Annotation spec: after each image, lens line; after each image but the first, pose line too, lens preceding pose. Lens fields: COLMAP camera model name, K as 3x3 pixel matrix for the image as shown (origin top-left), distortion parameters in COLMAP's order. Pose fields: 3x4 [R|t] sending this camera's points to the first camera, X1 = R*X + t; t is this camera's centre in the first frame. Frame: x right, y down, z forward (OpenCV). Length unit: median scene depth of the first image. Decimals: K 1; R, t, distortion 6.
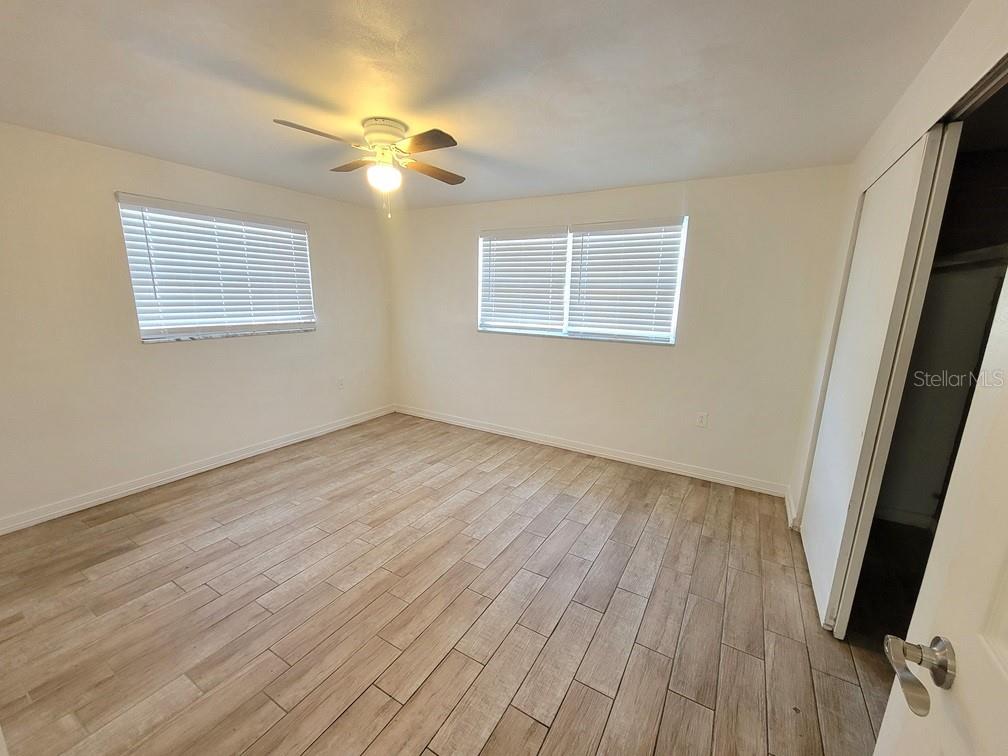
lens RADIAL K [[409.4, 0, 504.2], [0, 409.4, 380.6], [0, 0, 1]] dist [0.003110, 0.001014]
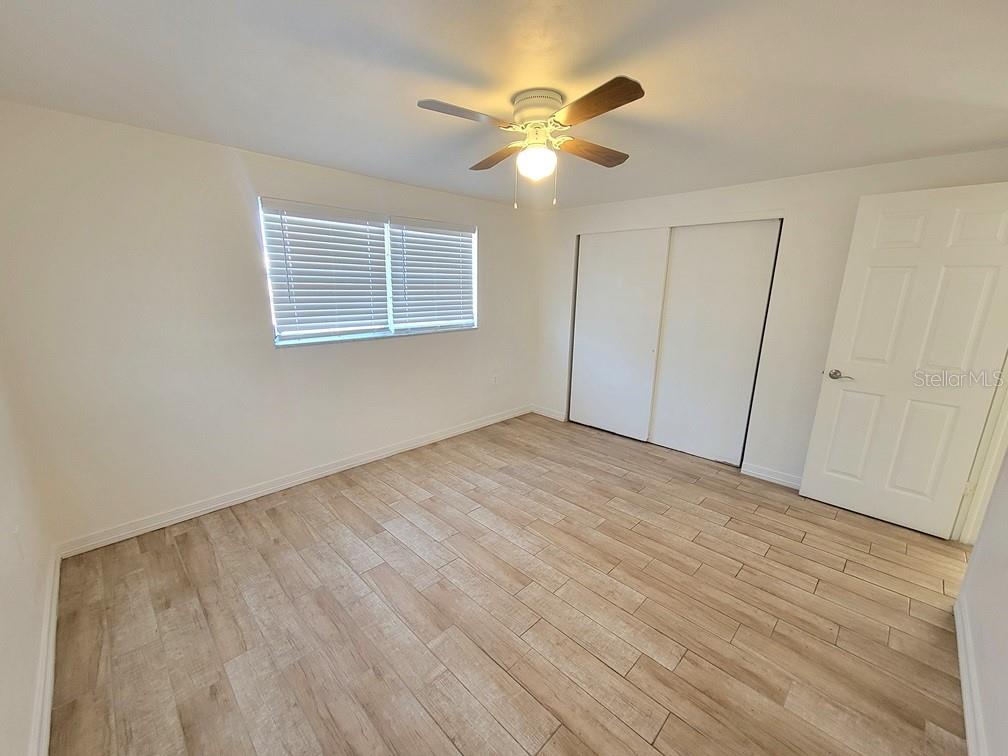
lens RADIAL K [[409.4, 0, 496.2], [0, 409.4, 382.6], [0, 0, 1]] dist [0.003110, 0.001014]
pose [[0.257350, -0.245890, 0.934510, -0.792480], [0.190968, 0.960952, 0.200258, -0.168453], [-0.947260, 0.126925, 0.294258, 0.594707]]
